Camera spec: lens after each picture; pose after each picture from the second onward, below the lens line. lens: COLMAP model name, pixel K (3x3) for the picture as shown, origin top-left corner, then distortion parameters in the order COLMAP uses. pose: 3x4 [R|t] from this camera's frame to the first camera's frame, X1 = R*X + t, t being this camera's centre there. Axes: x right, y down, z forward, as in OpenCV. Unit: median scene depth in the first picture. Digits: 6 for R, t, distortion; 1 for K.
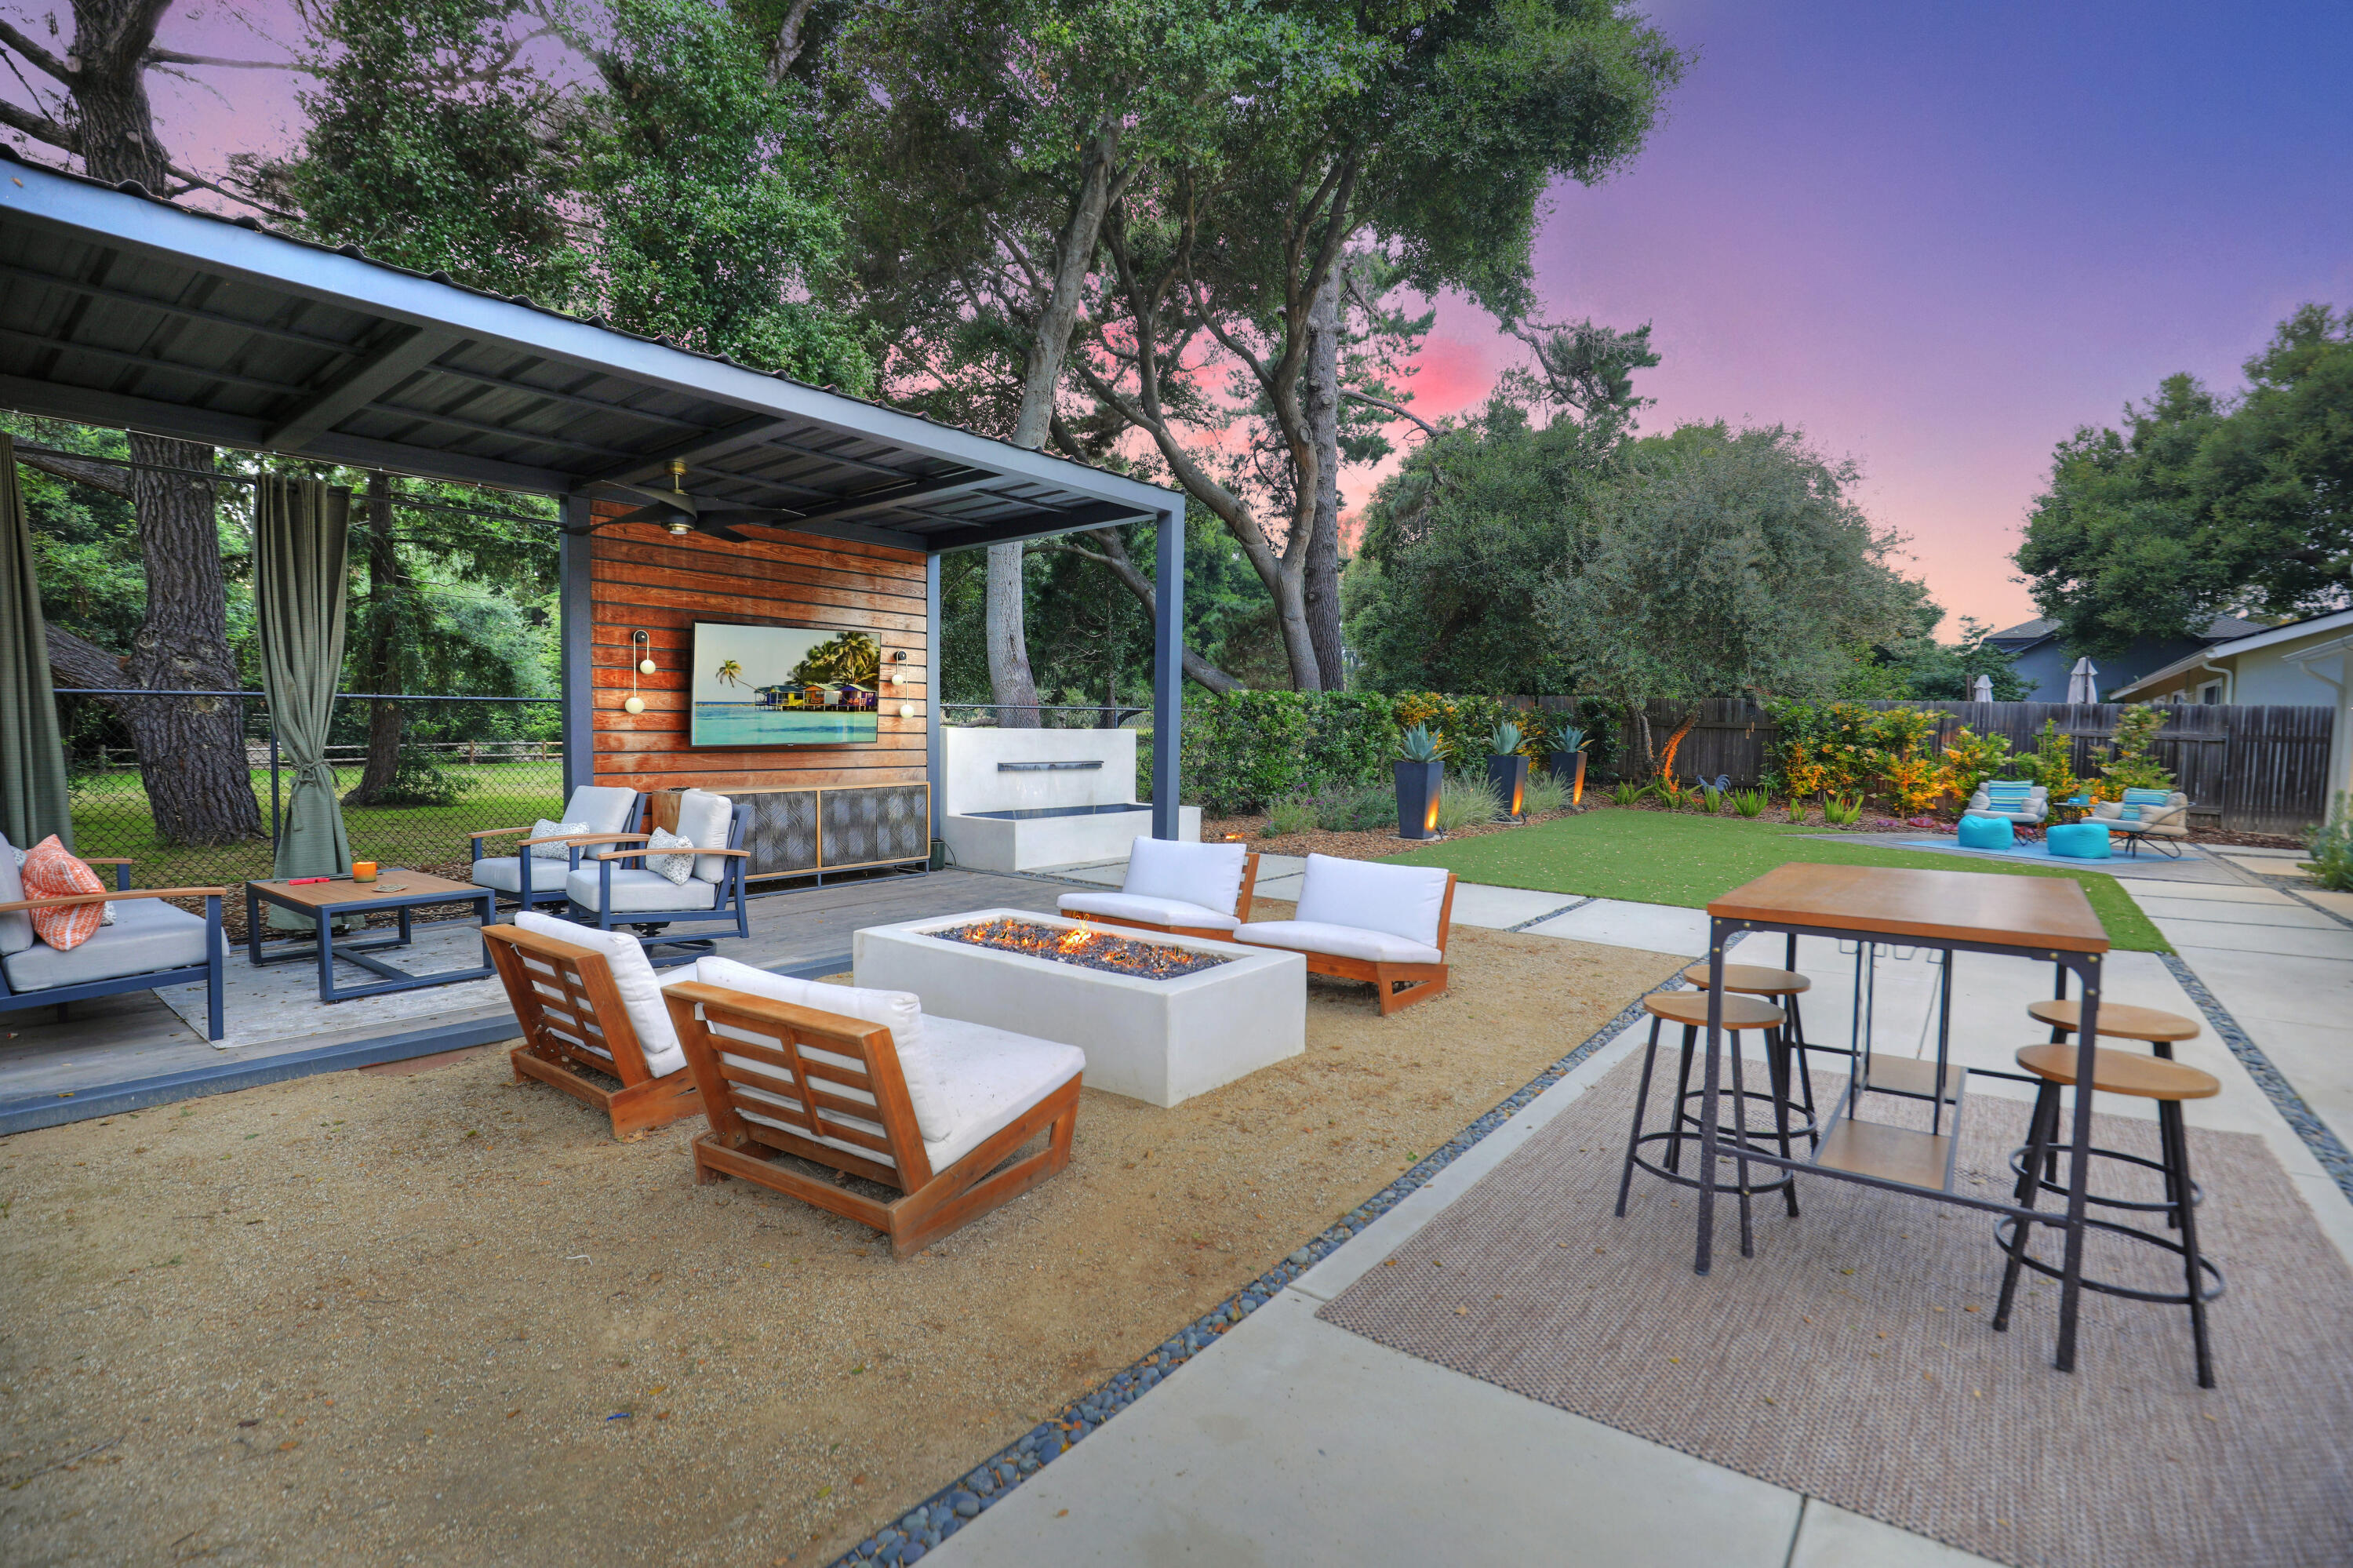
lens RADIAL K [[1081.1, 0, 1174.8], [0, 1081.1, 791.8], [0, 0, 1]] dist [-0.031766, 0.005735]
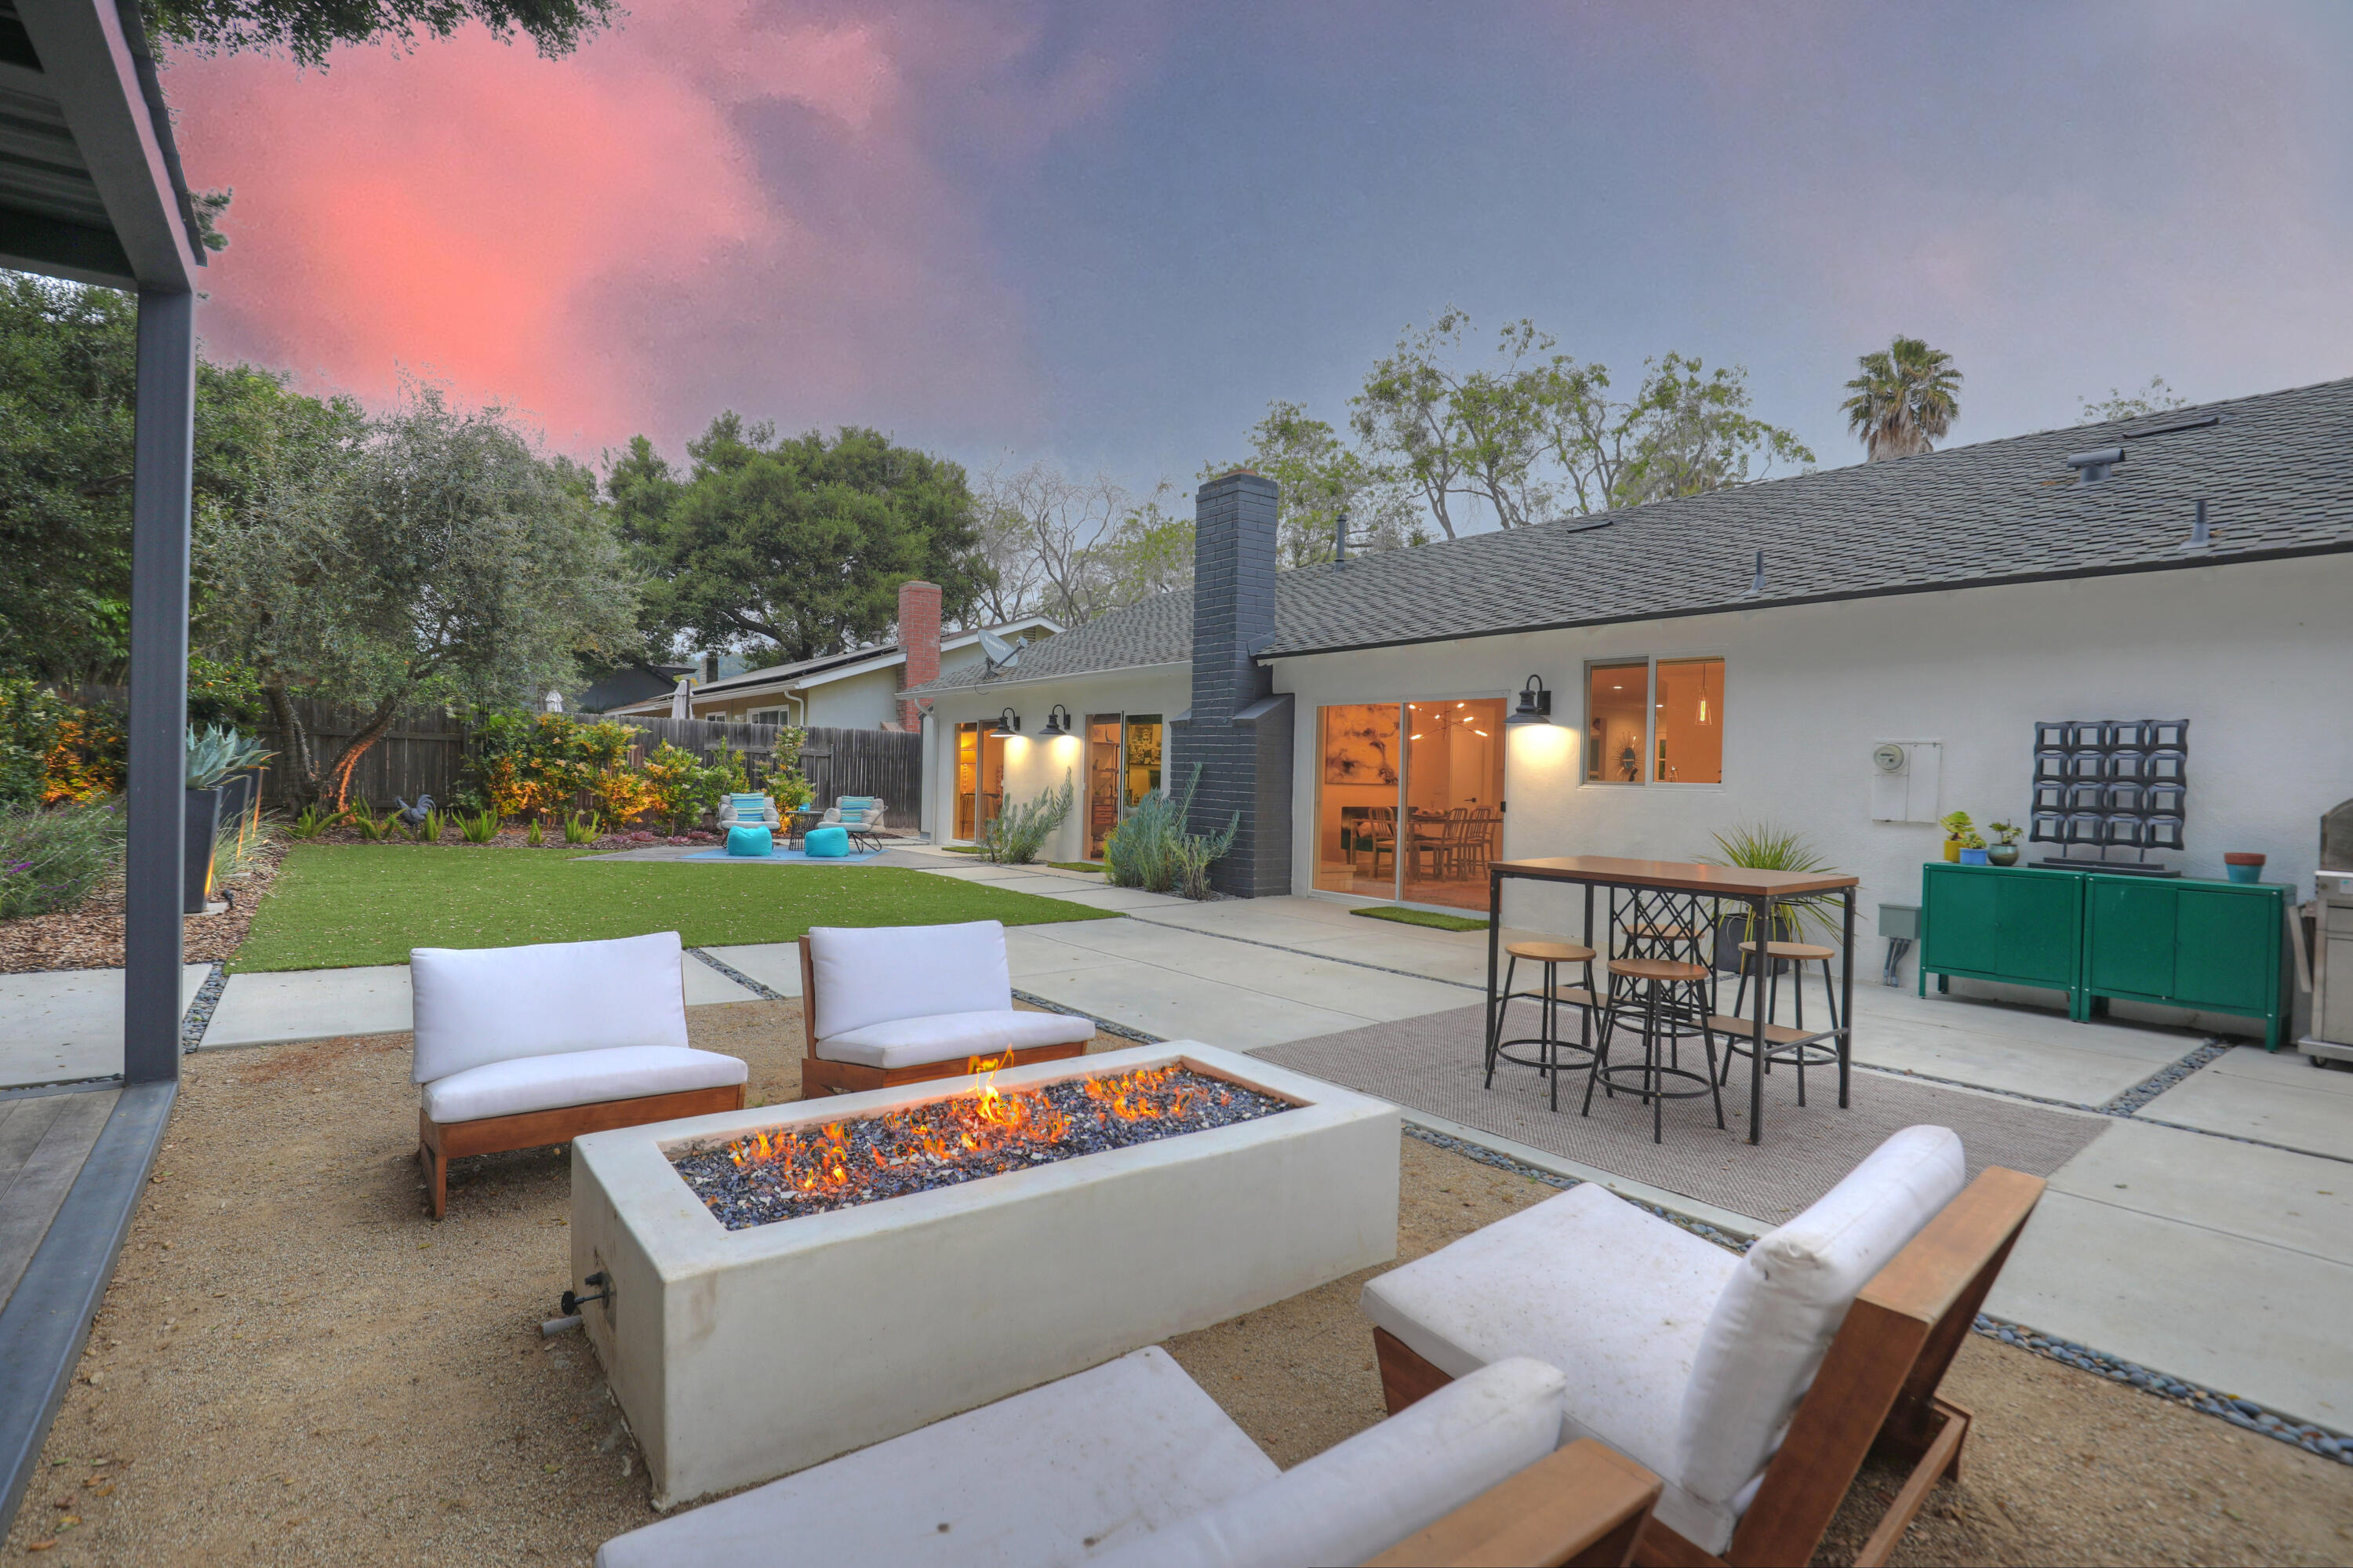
lens RADIAL K [[1140.5, 0, 1177.4], [0, 1140.5, 781.6], [0, 0, 1]] dist [-0.009595, -0.000866]
pose [[0.276430, -0.017098, 0.960882, -0.190034], [0.036477, 0.999308, 0.007288, -0.012511], [-0.960342, 0.033035, 0.276862, 0.219769]]
